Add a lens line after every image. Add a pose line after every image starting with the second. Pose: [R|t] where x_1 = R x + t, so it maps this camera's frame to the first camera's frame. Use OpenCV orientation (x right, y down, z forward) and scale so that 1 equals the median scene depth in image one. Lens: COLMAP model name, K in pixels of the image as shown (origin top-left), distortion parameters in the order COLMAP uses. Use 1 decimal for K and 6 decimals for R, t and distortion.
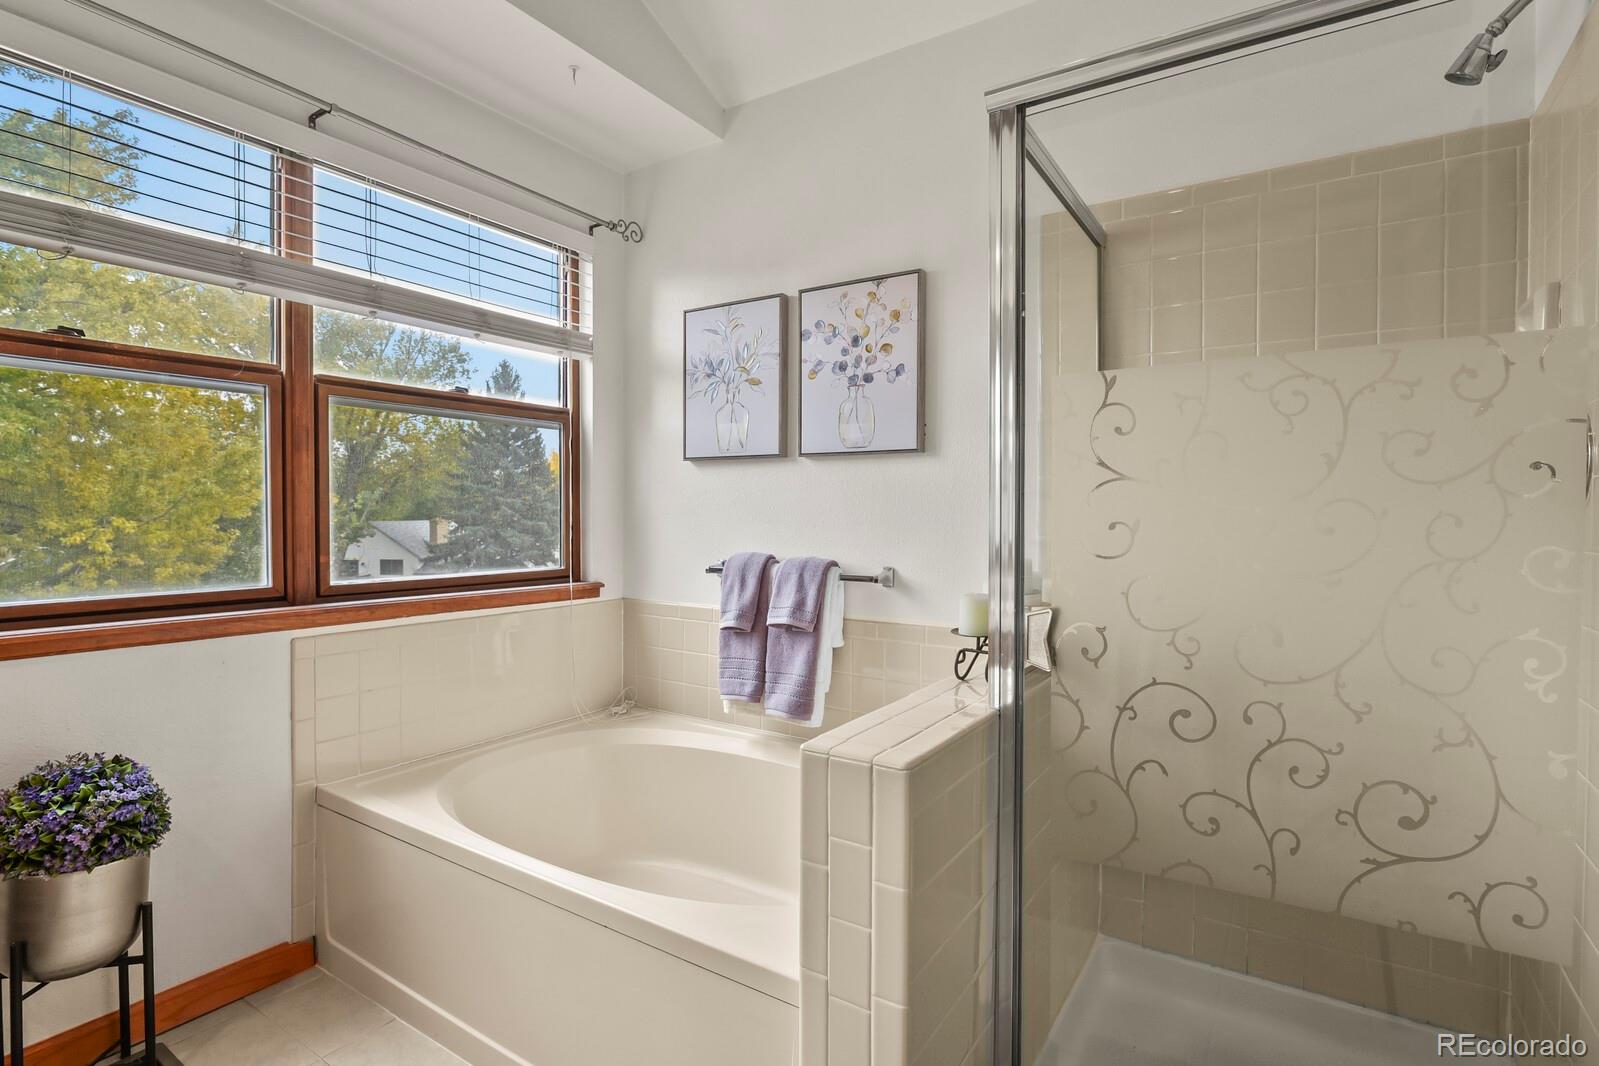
lens RADIAL K [[787.8, 0, 782.4], [0, 787.8, 531.6], [0, 0, 1]] dist [-0.020019, 0.001081]
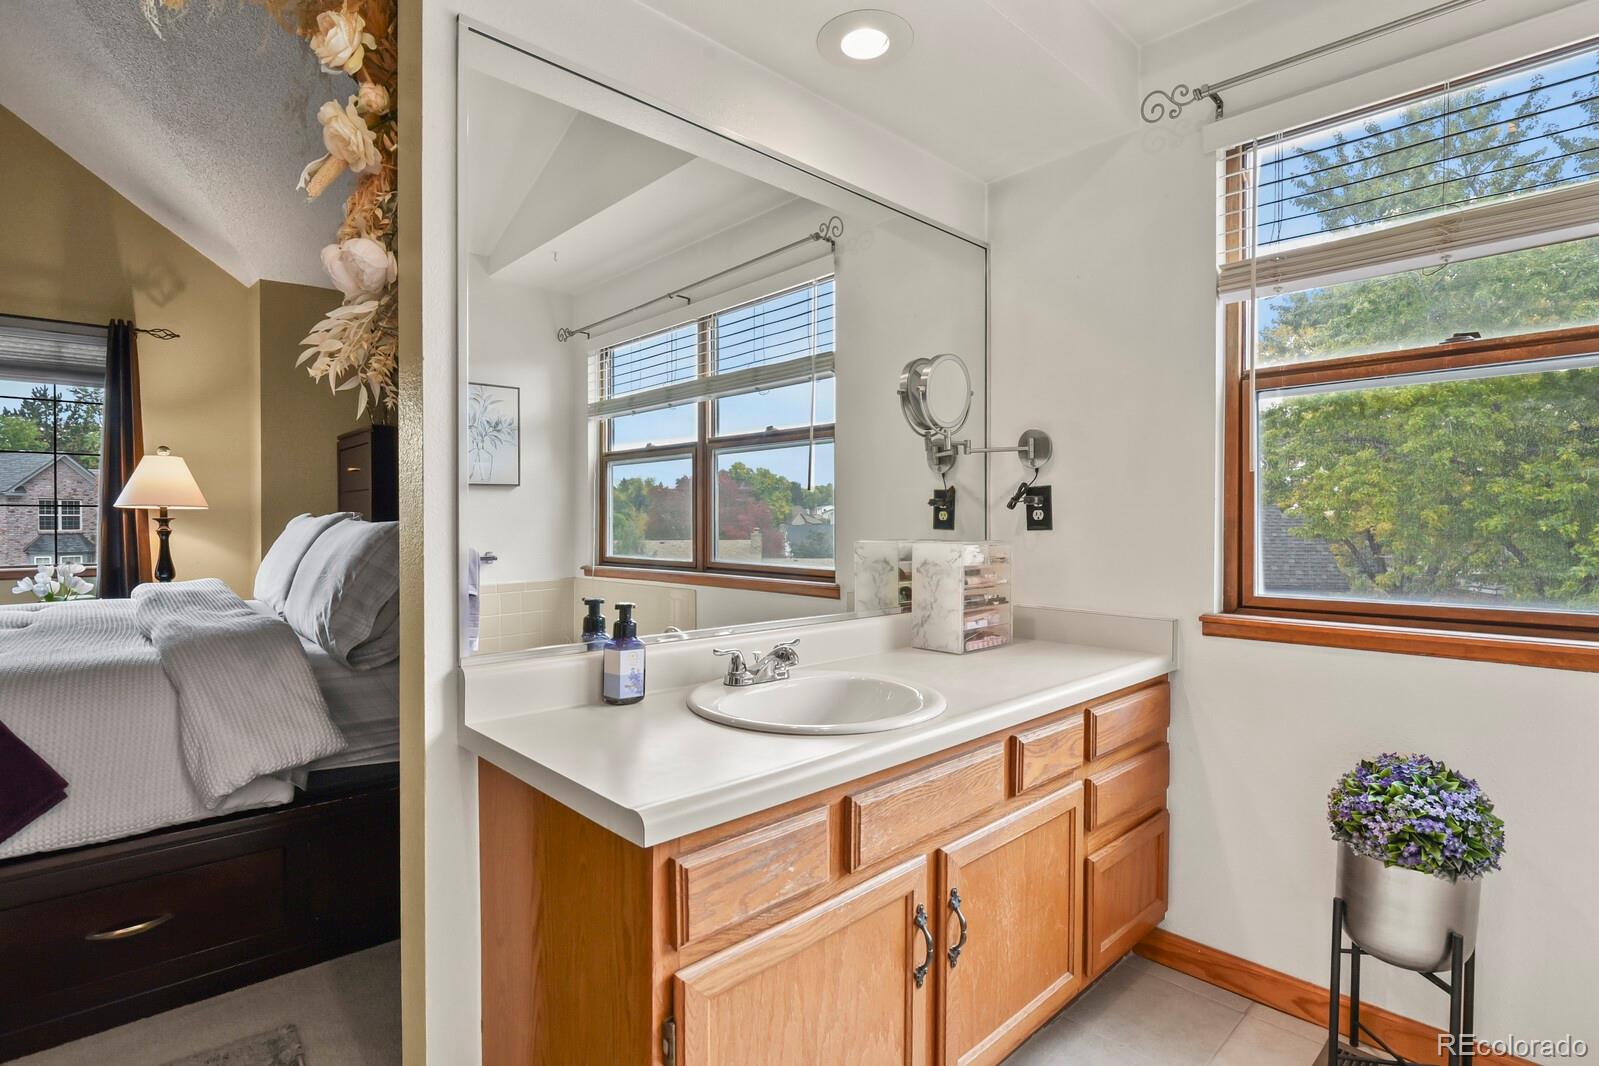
lens RADIAL K [[787.8, 0, 782.4], [0, 787.8, 531.6], [0, 0, 1]] dist [-0.020019, 0.001081]
pose [[-0.237797, 0.008621, -0.971277, 0.300816], [-0.016356, 0.999783, 0.012879, -0.007654], [0.971177, 0.018948, -0.237604, 0.453615]]
